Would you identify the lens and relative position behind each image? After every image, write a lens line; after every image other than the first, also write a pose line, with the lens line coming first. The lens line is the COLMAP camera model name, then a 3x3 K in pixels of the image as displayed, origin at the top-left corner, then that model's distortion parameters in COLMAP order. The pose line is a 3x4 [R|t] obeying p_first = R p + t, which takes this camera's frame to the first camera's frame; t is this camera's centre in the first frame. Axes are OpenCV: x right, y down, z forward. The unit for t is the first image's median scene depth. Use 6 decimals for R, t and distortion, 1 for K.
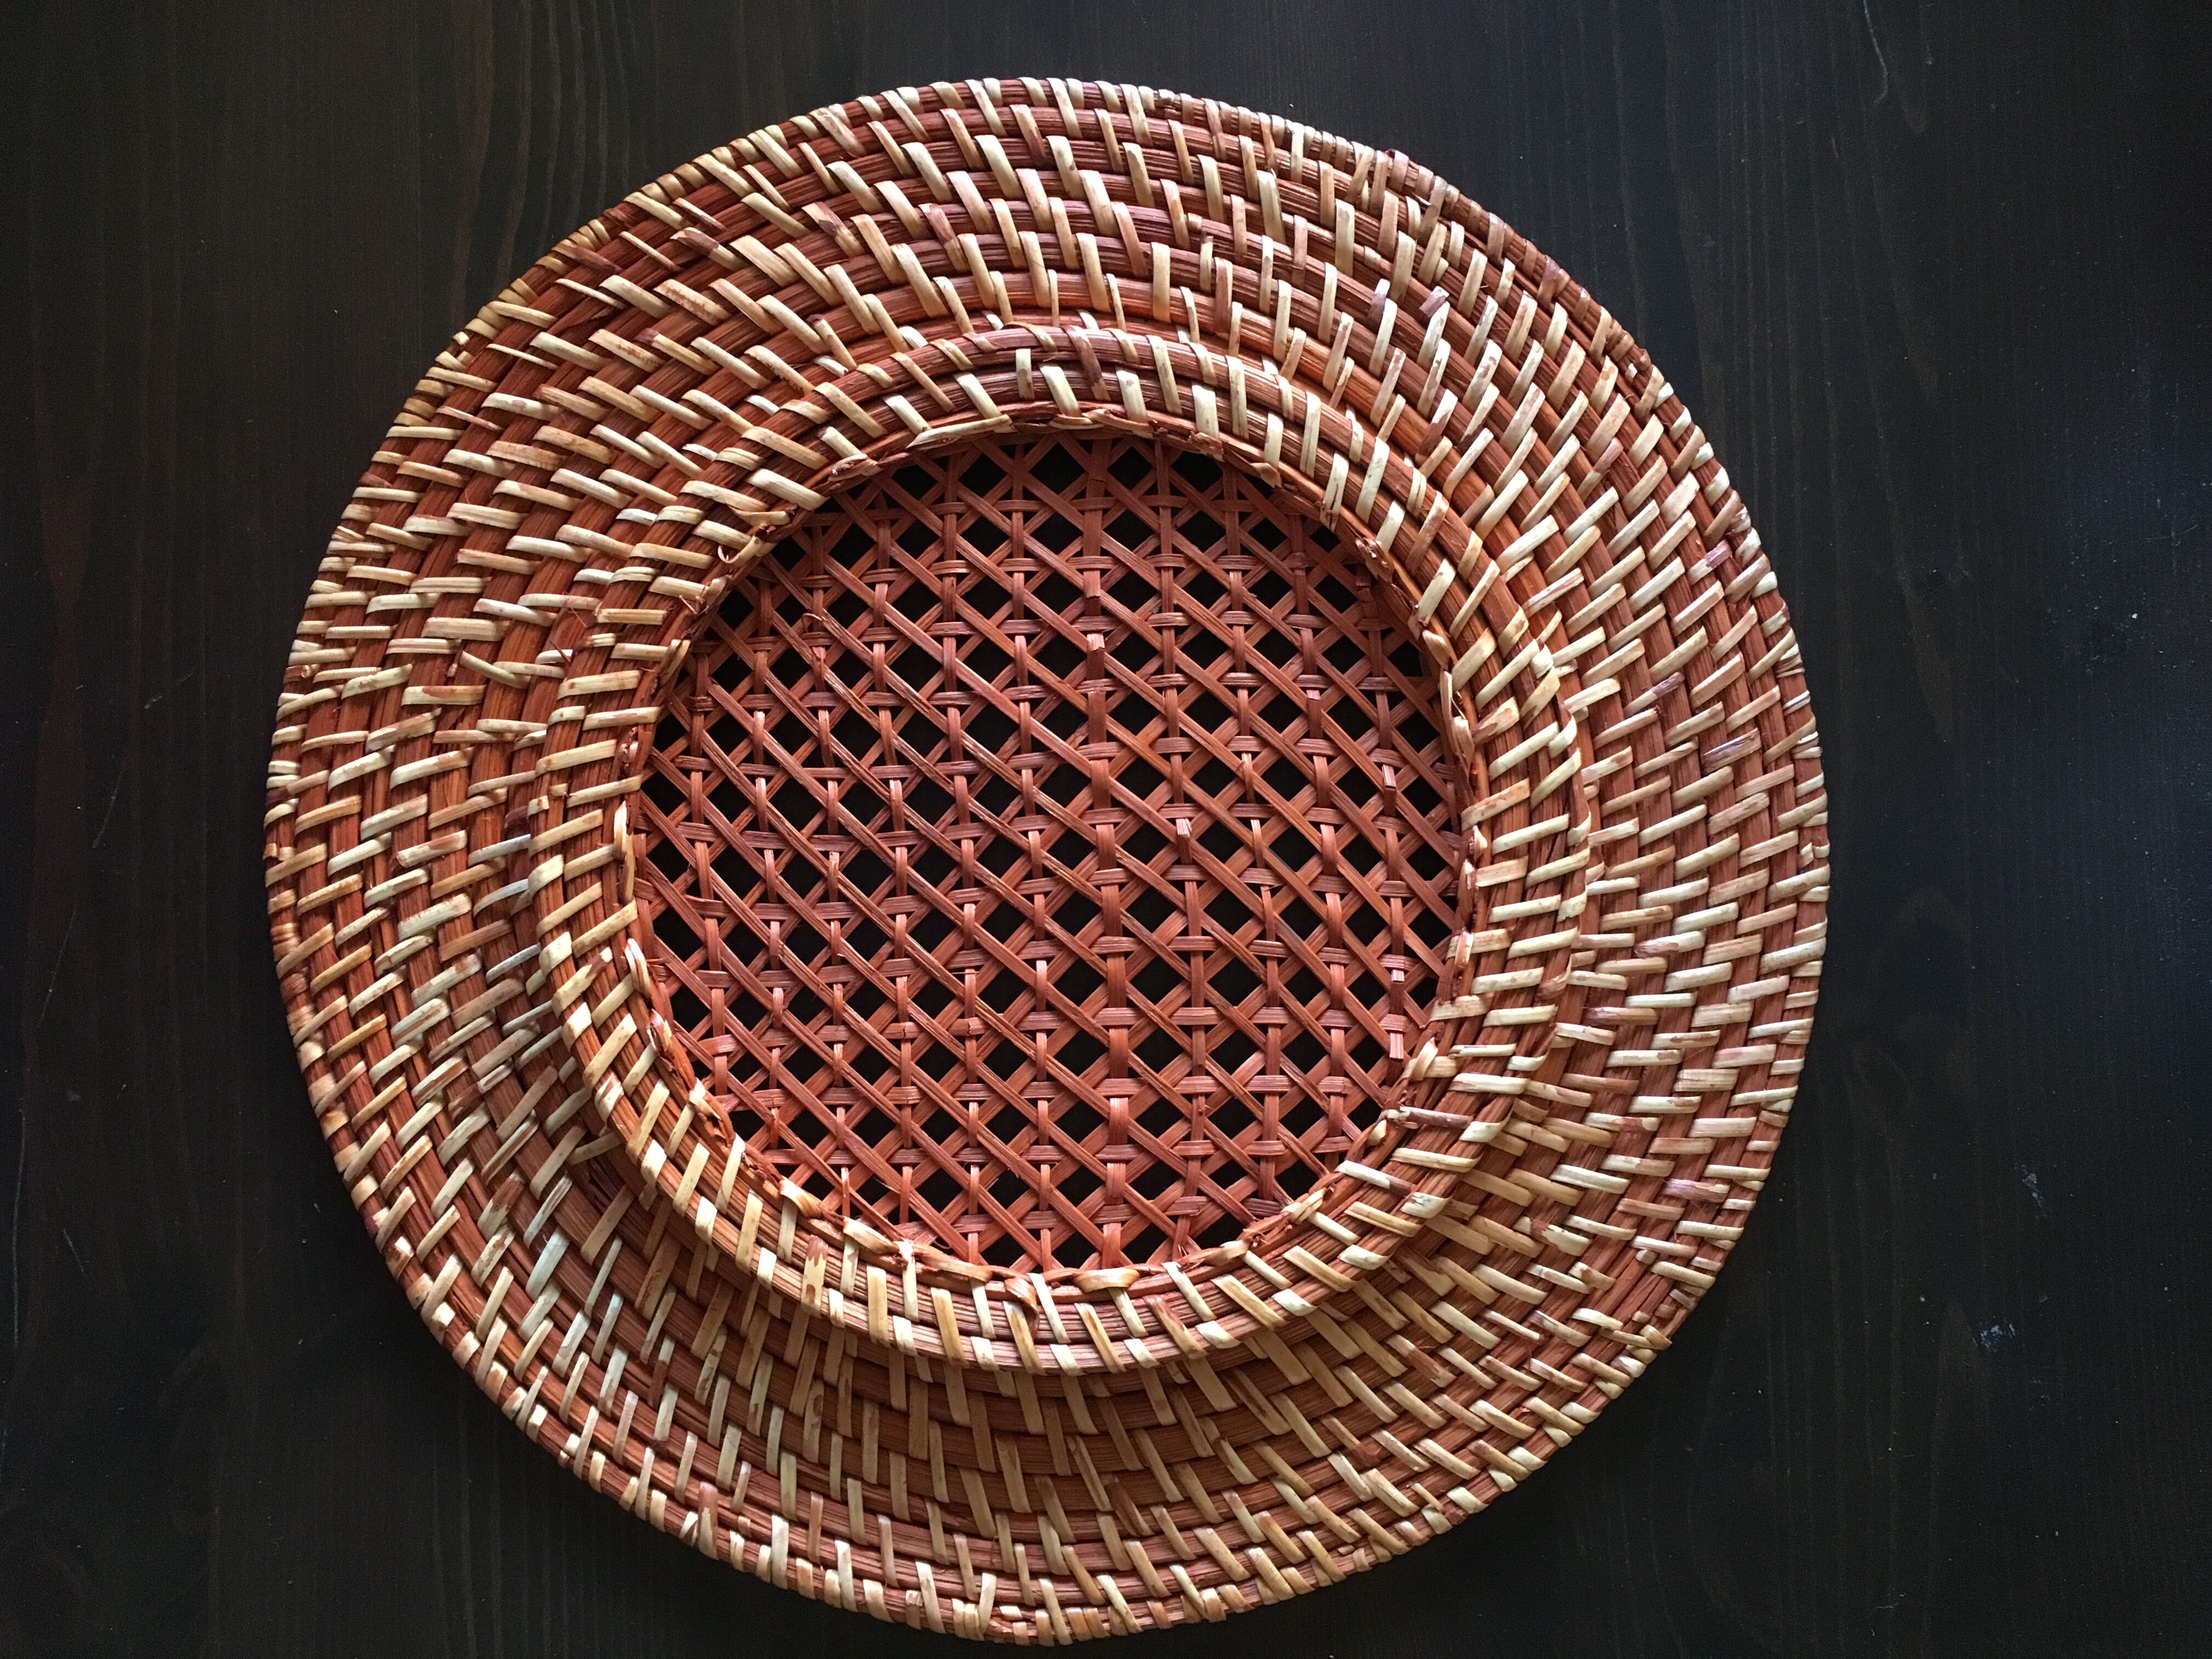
lens RADIAL K [[1859.8, 0, 1106.0], [0, 1859.8, 829.5], [0, 0, 1]] dist [0.041021, -0.007285]
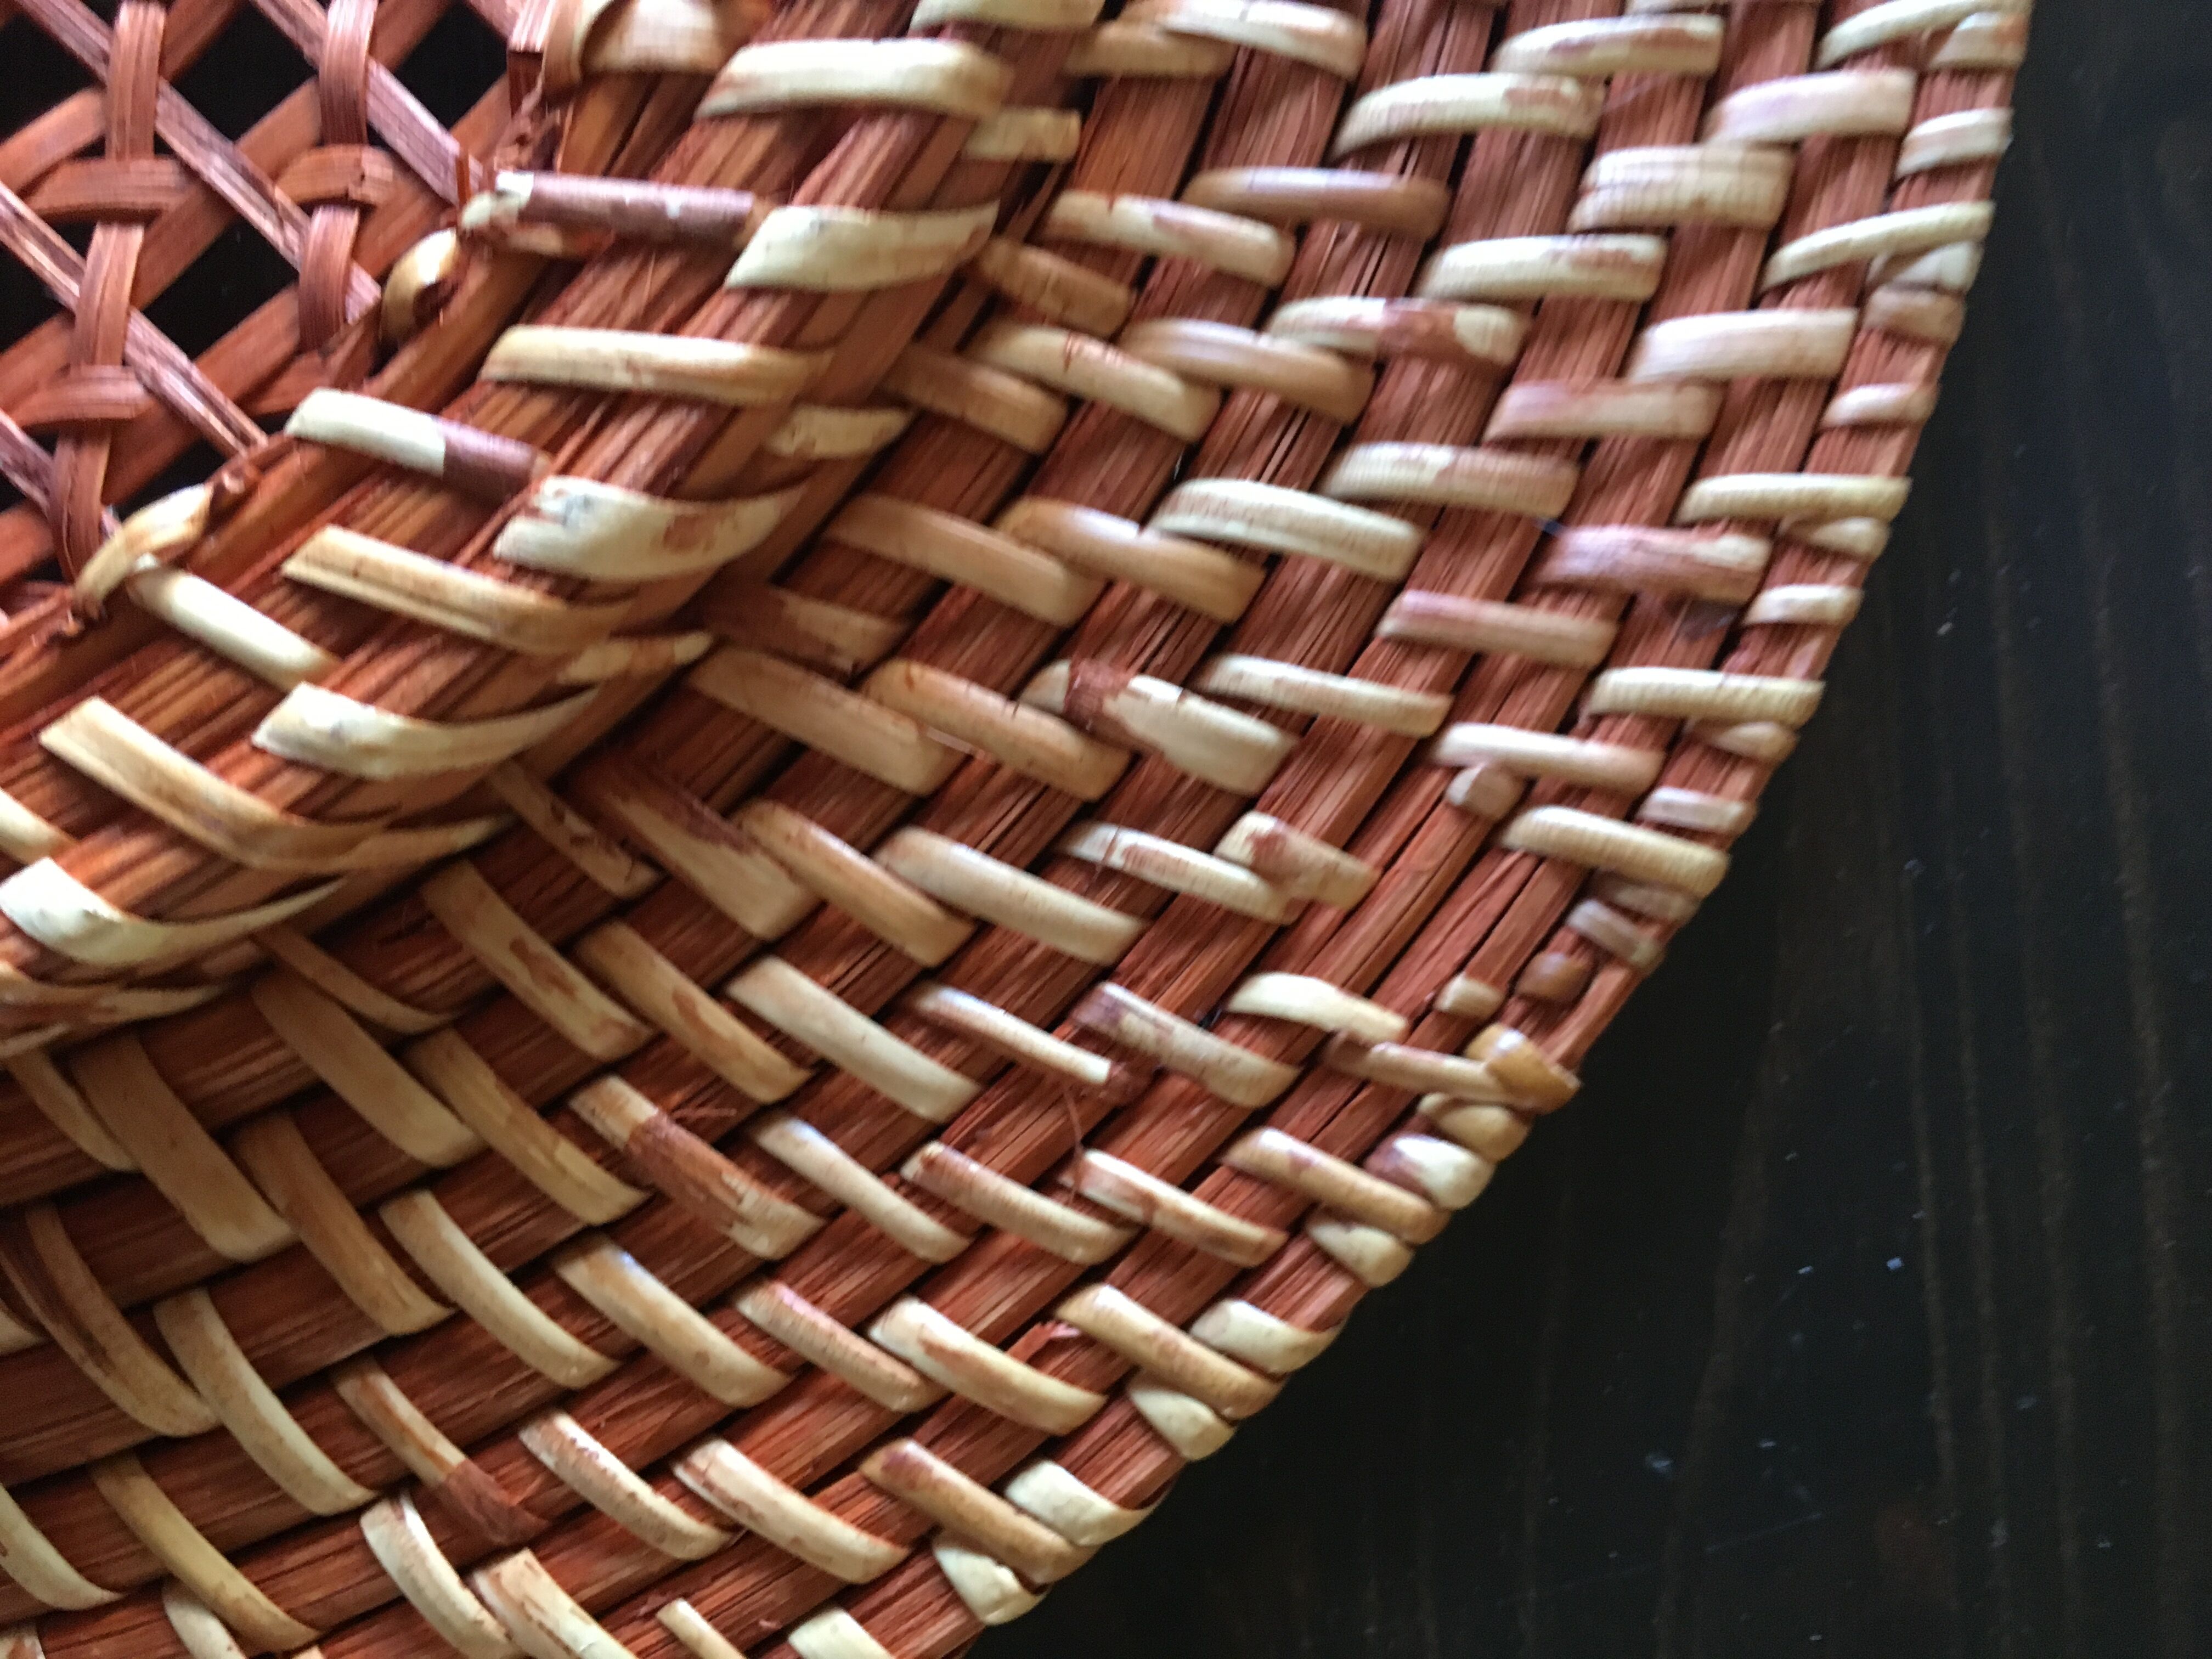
lens RADIAL K [[1943.6, 0, 1106.0], [0, 1943.6, 829.5], [0, 0, 1]] dist [0.047166, -0.129932]
pose [[0.999669, -0.023587, -0.010302, 0.234807], [0.023421, 0.999598, -0.015985, 0.239038], [0.010675, 0.015739, 0.999819, 0.704072]]
